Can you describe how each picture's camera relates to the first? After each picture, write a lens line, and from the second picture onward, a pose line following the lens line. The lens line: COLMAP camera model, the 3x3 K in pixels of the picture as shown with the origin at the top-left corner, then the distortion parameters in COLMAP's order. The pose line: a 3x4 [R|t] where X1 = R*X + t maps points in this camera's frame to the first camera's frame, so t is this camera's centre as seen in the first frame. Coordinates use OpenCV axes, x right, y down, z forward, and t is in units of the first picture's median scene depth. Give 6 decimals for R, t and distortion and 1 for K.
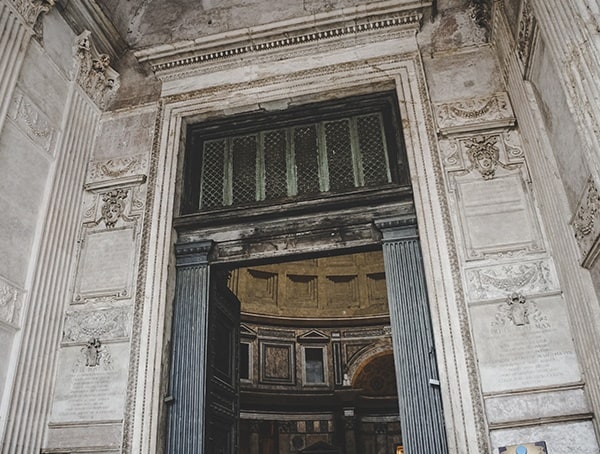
lens RADIAL K [[551.7, 0, 306.7], [0, 551.7, 227.0], [0, 0, 1]] dist [-0.189382, 0.146676]
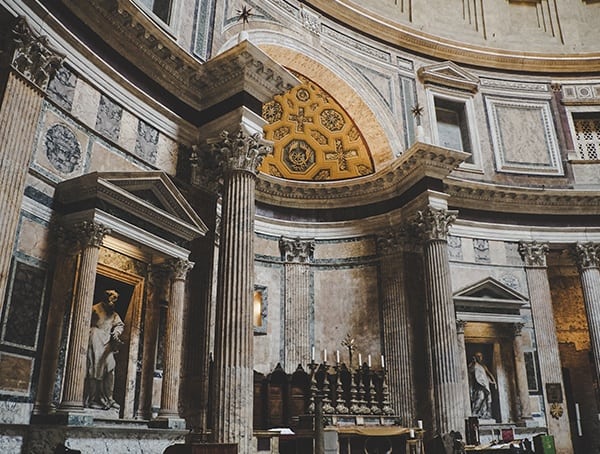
lens RADIAL K [[551.7, 0, 306.7], [0, 551.7, 227.0], [0, 0, 1]] dist [-0.189382, 0.146676]
pose [[0.610399, 0.319375, 0.724854, -0.231679], [-0.383706, 0.919794, -0.082148, 0.860741], [-0.692952, -0.227988, 0.683987, 1.586495]]
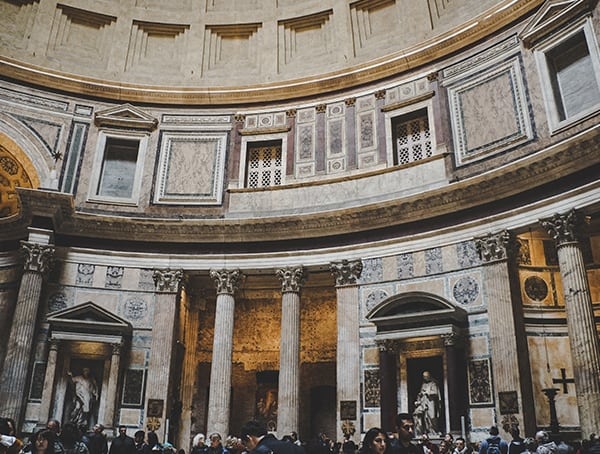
lens RADIAL K [[551.7, 0, 306.7], [0, 551.7, 227.0], [0, 0, 1]] dist [-0.189382, 0.146676]
pose [[0.685669, 0.314376, 0.656525, 0.199594], [-0.374809, 0.925654, -0.051801, 0.517006], [-0.624000, -0.210554, 0.752523, 0.986227]]
